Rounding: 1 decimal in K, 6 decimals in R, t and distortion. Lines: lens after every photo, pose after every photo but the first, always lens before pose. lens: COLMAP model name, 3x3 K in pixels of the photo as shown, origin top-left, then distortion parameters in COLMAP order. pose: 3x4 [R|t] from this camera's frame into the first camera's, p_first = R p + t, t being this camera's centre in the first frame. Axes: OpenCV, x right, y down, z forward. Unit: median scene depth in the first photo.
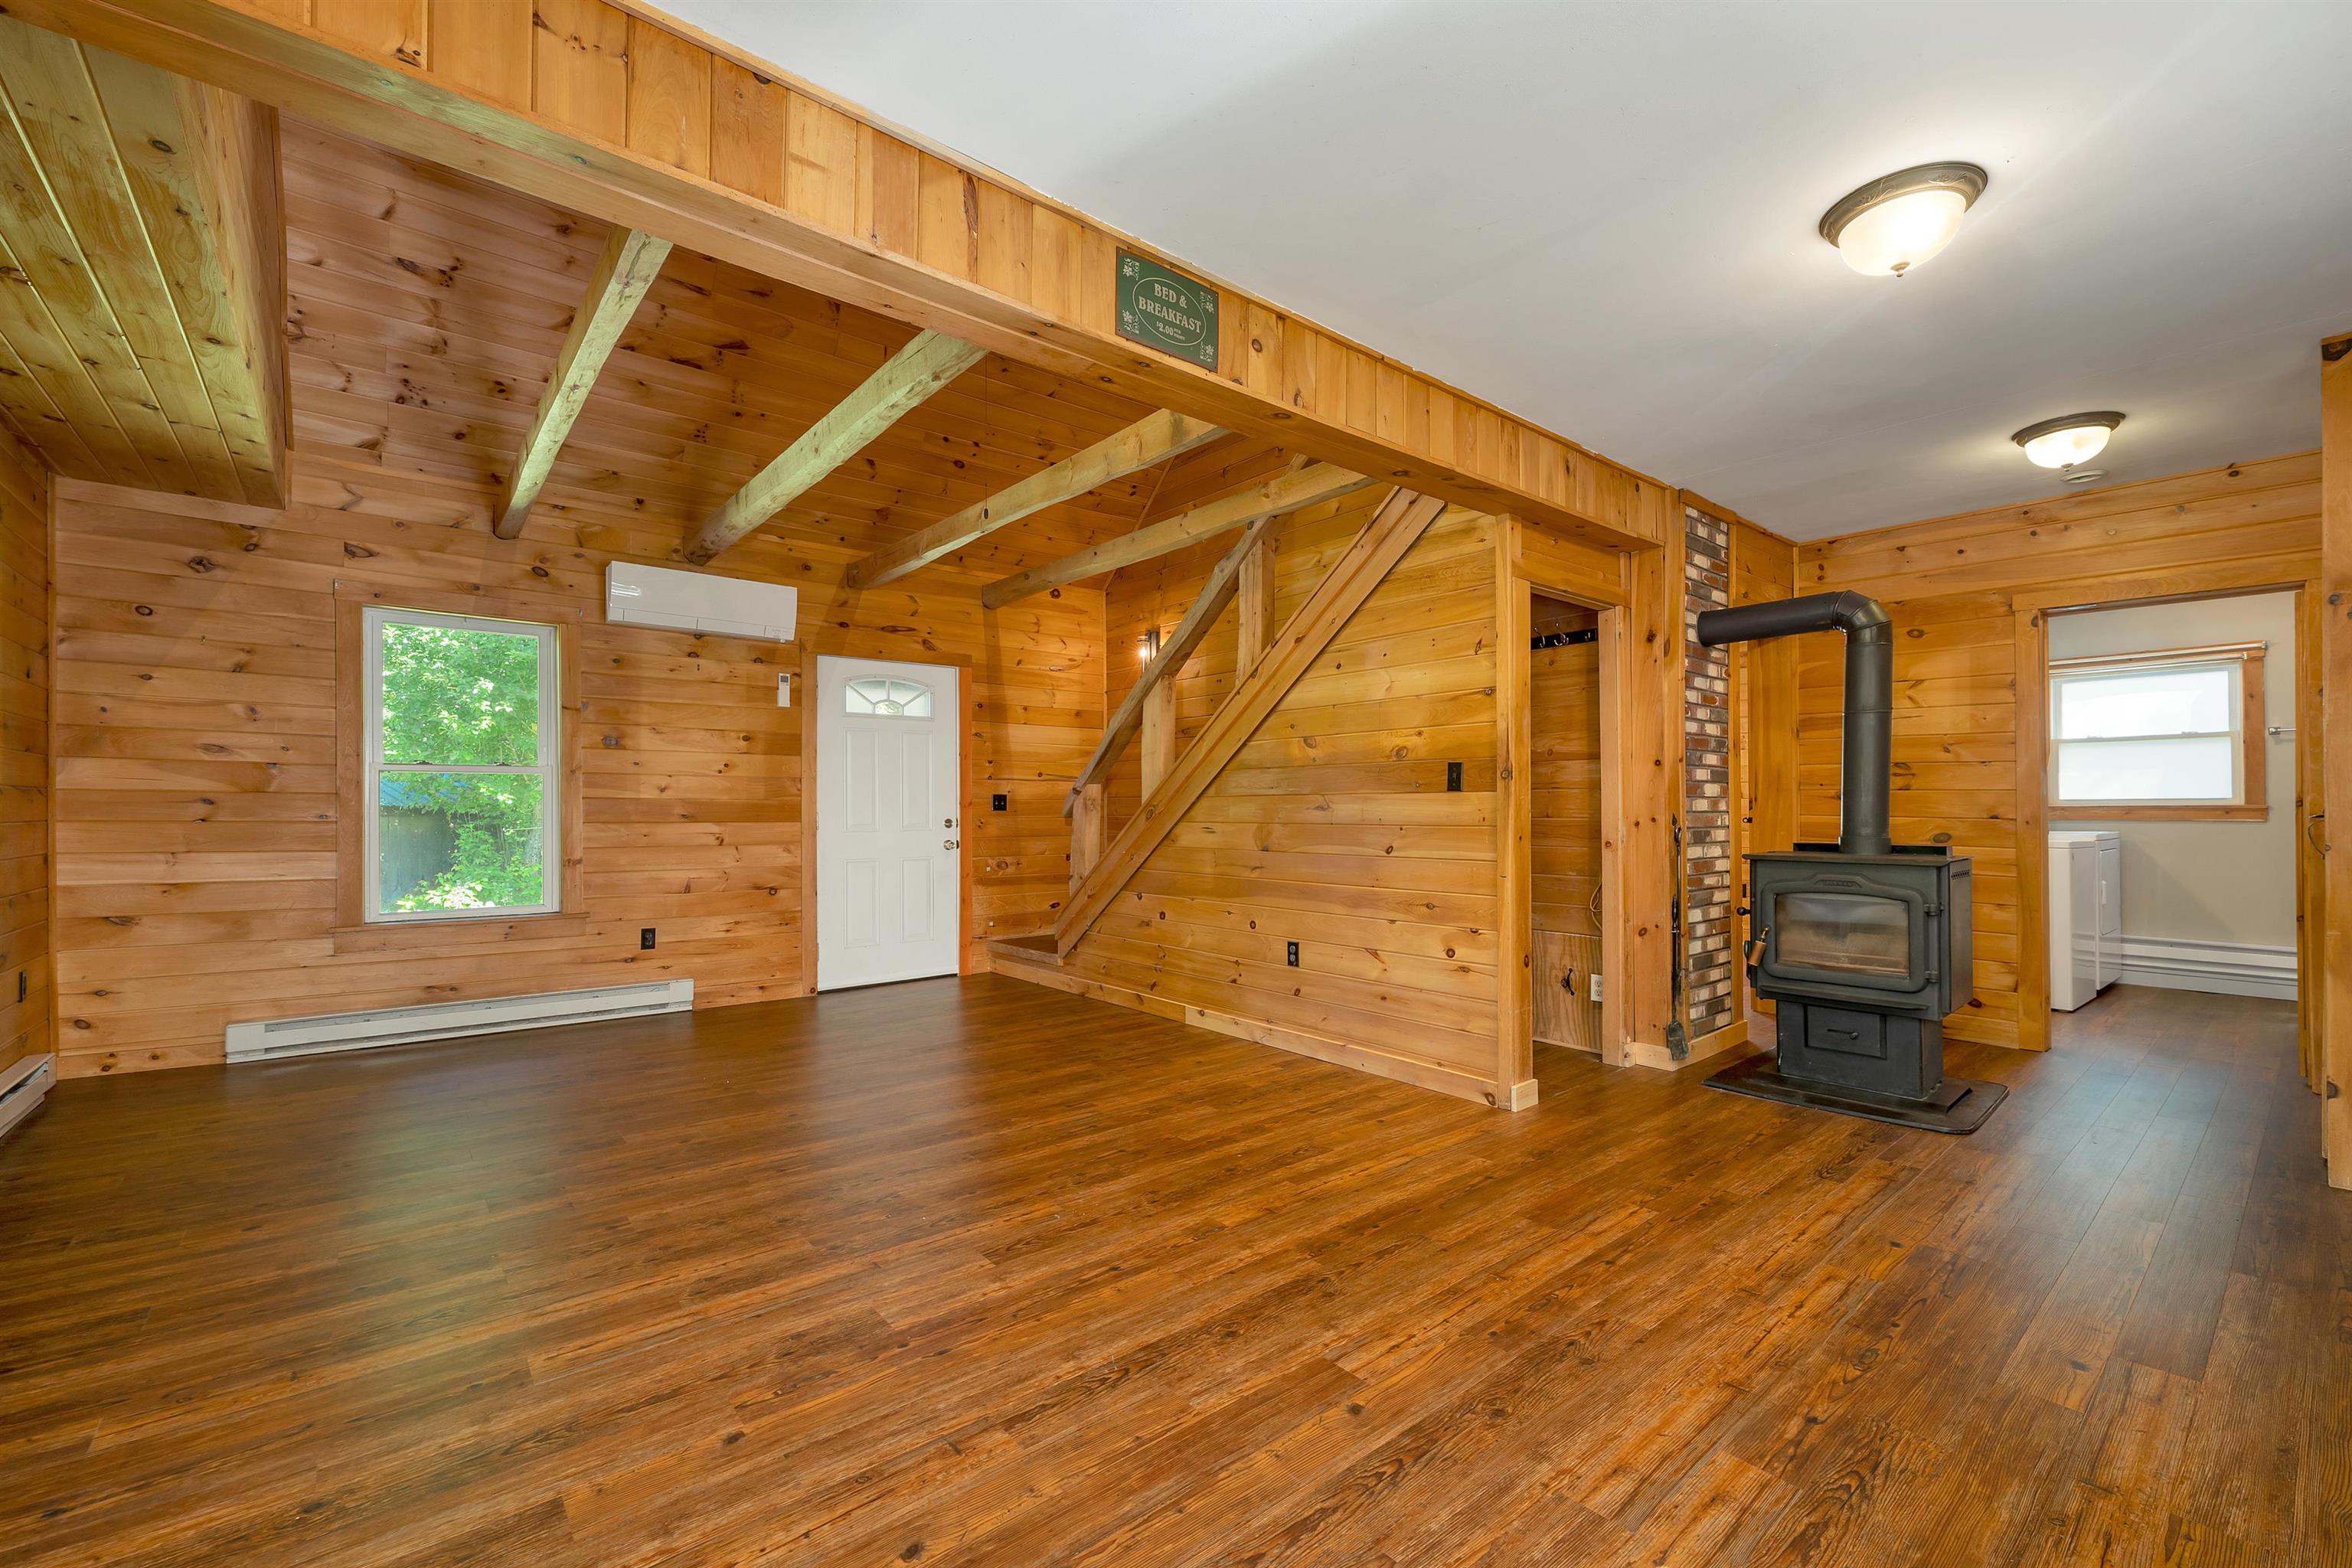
lens RADIAL K [[967.4, 0, 1180.6], [0, 967.4, 800.8], [0, 0, 1]] dist [0.001430, -0.000200]
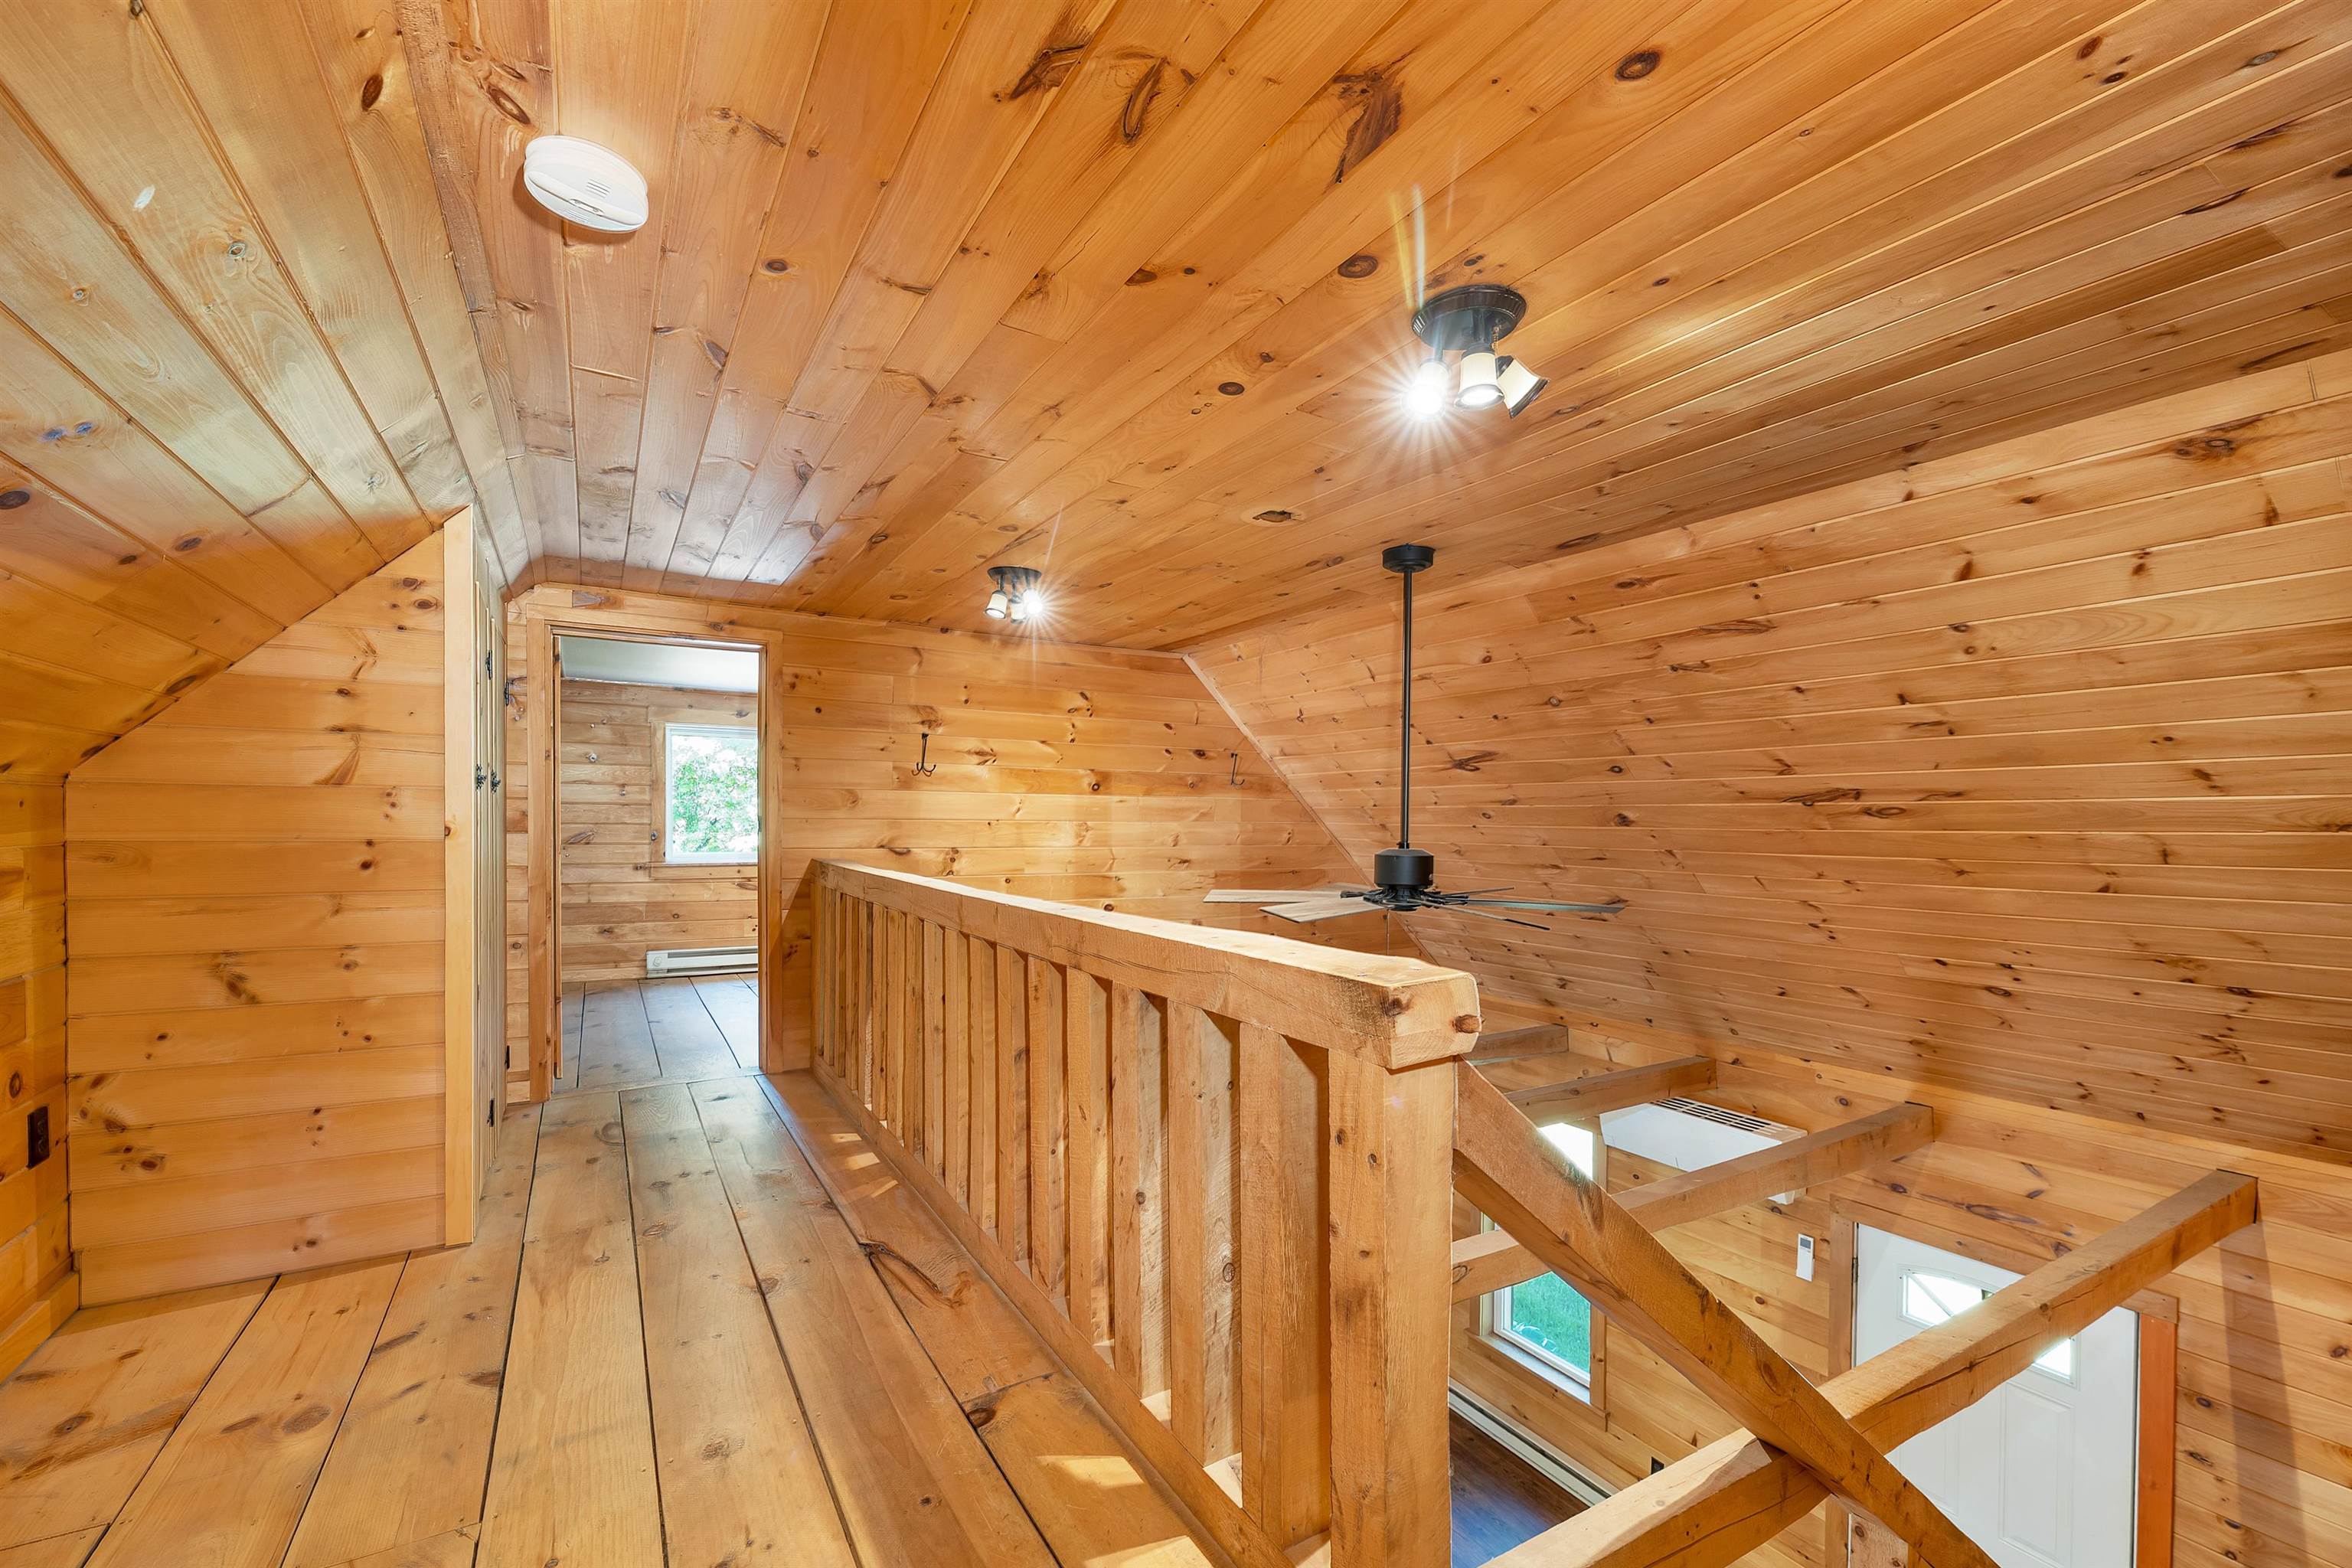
lens RADIAL K [[984.8, 0, 1177.3], [0, 984.8, 831.2], [0, 0, 1]] dist [-0.000498, -0.000091]
pose [[-0.154576, 0.011960, -0.987909, 0.668641], [-0.005548, 0.999900, 0.012973, -0.696966], [0.987965, 0.007486, -0.154494, 0.934783]]
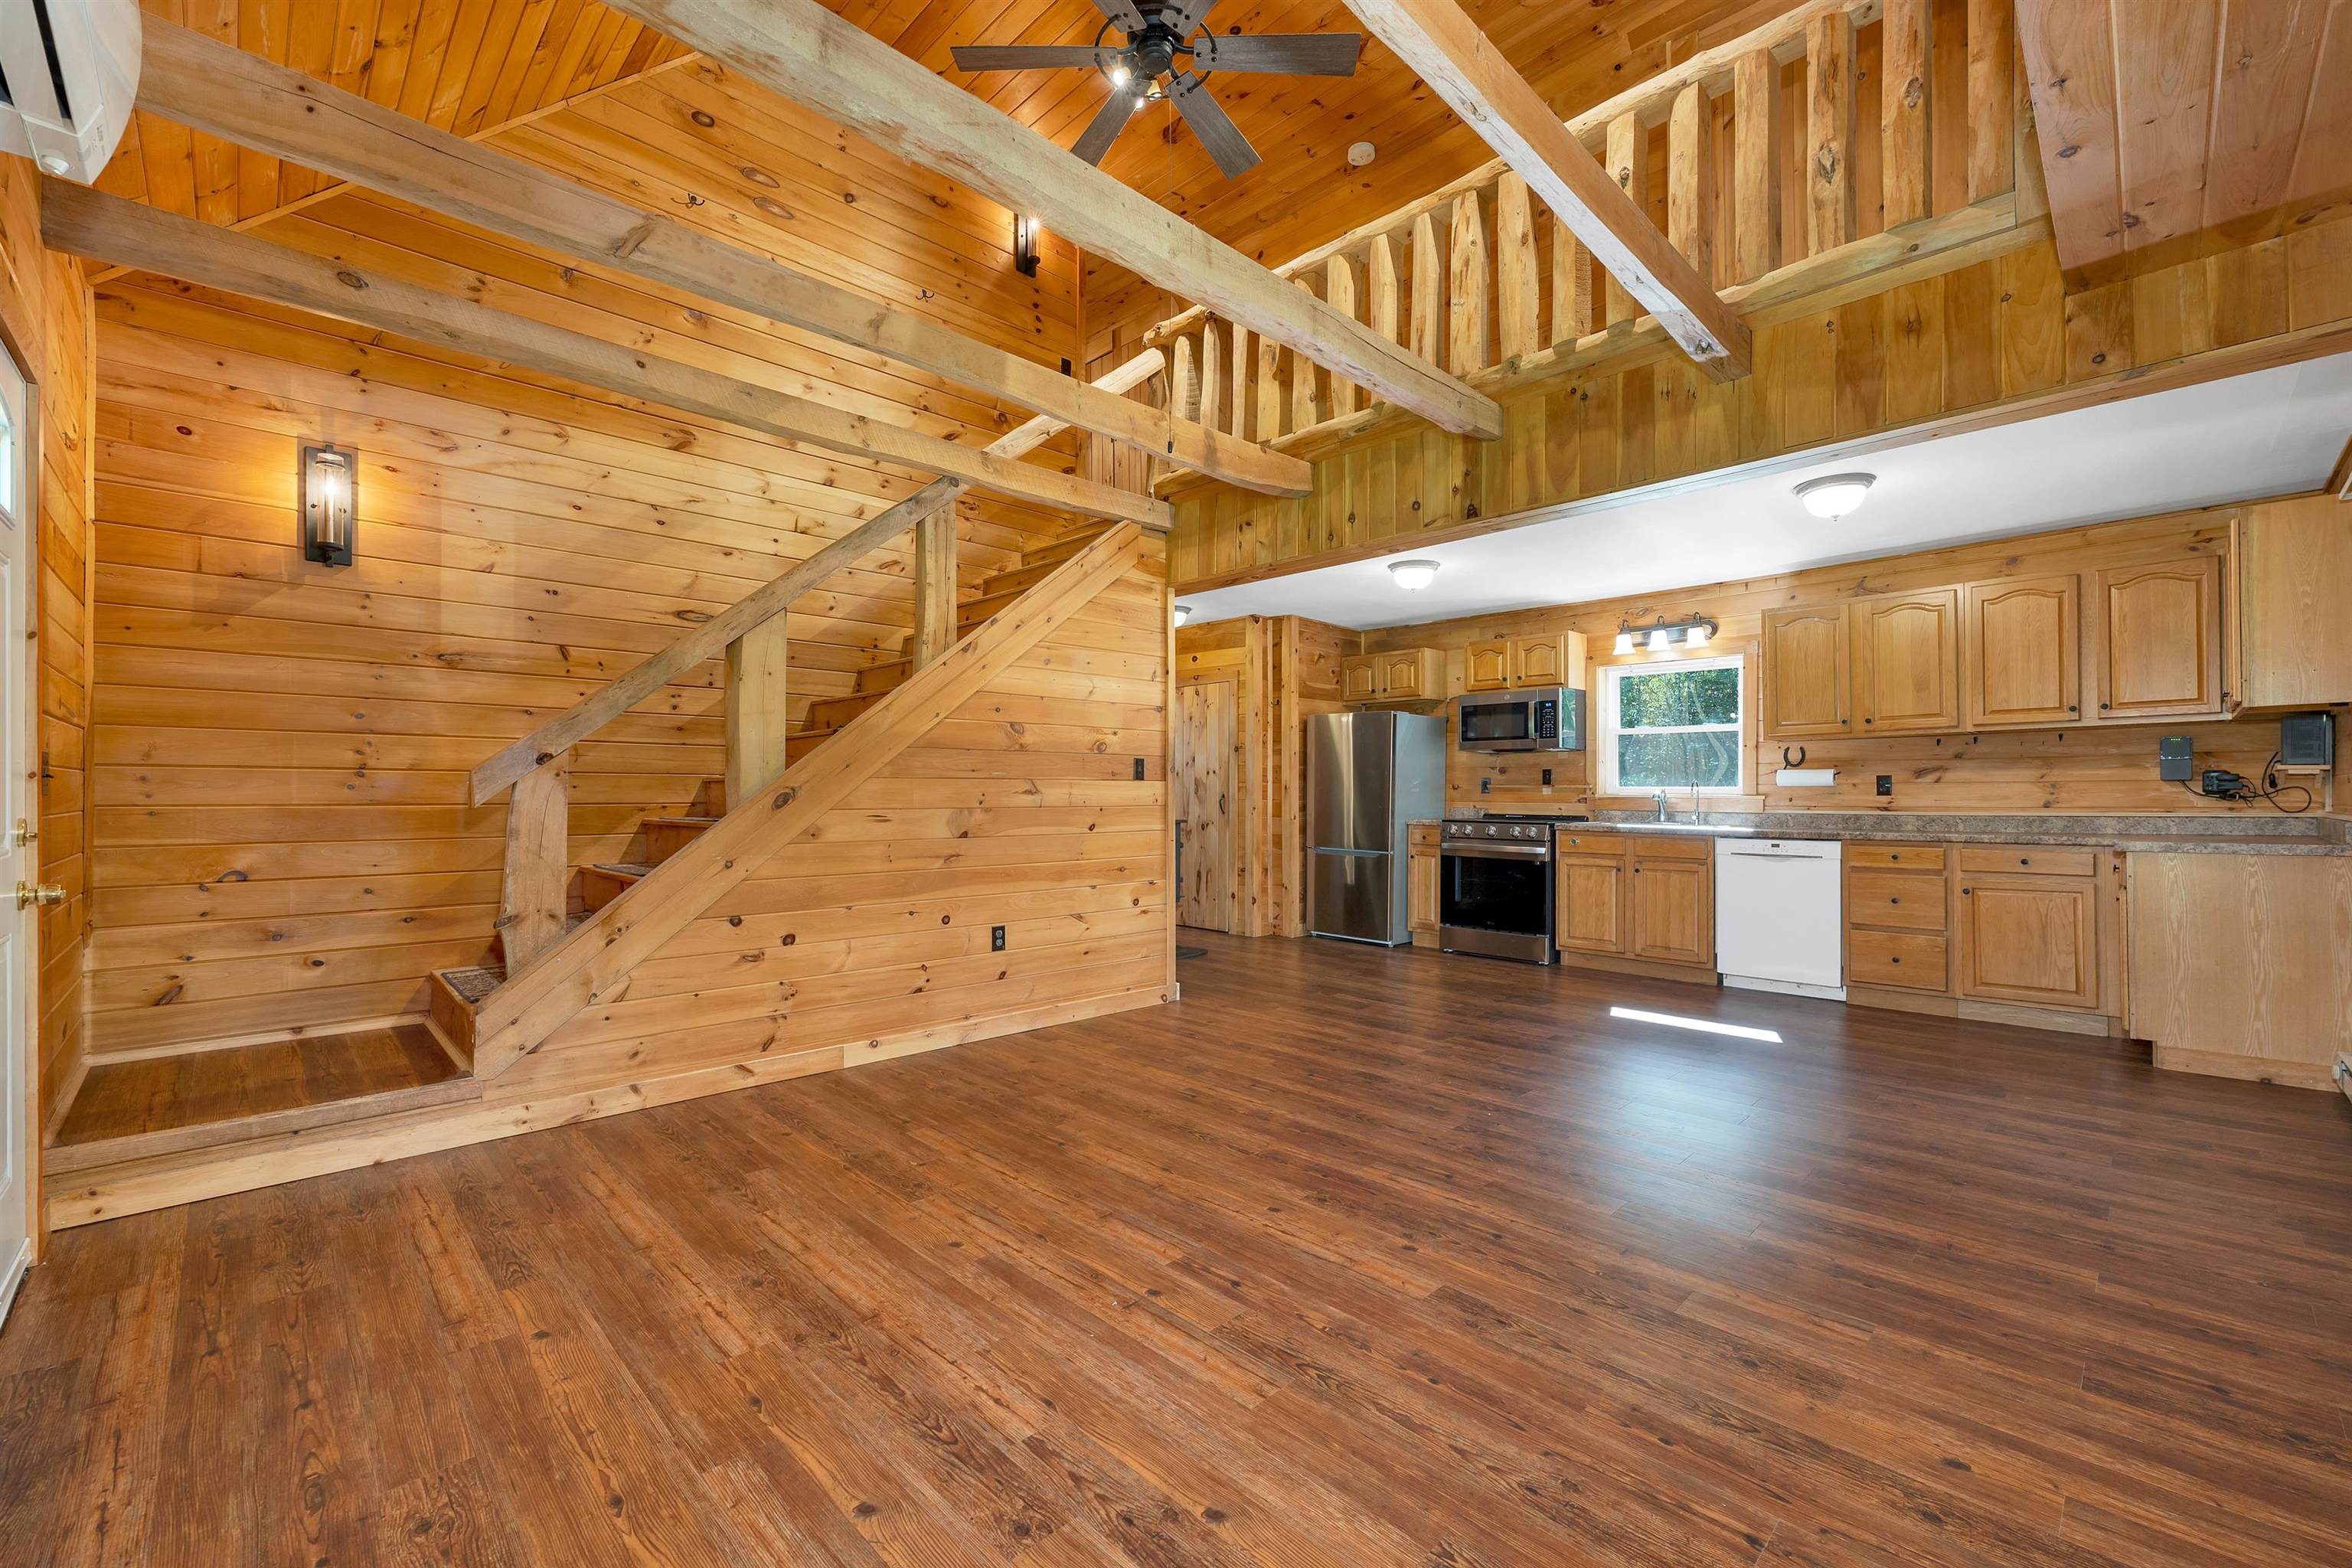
lens RADIAL K [[966.6, 0, 1176.0], [0, 966.6, 784.0], [0, 0, 1]] dist [0.000542, 0.000306]
pose [[-0.078572, 0.010119, 0.996857, -1.036350], [-0.010200, 0.999888, -0.010954, 0.009731], [-0.996856, -0.011028, -0.078460, 1.042679]]
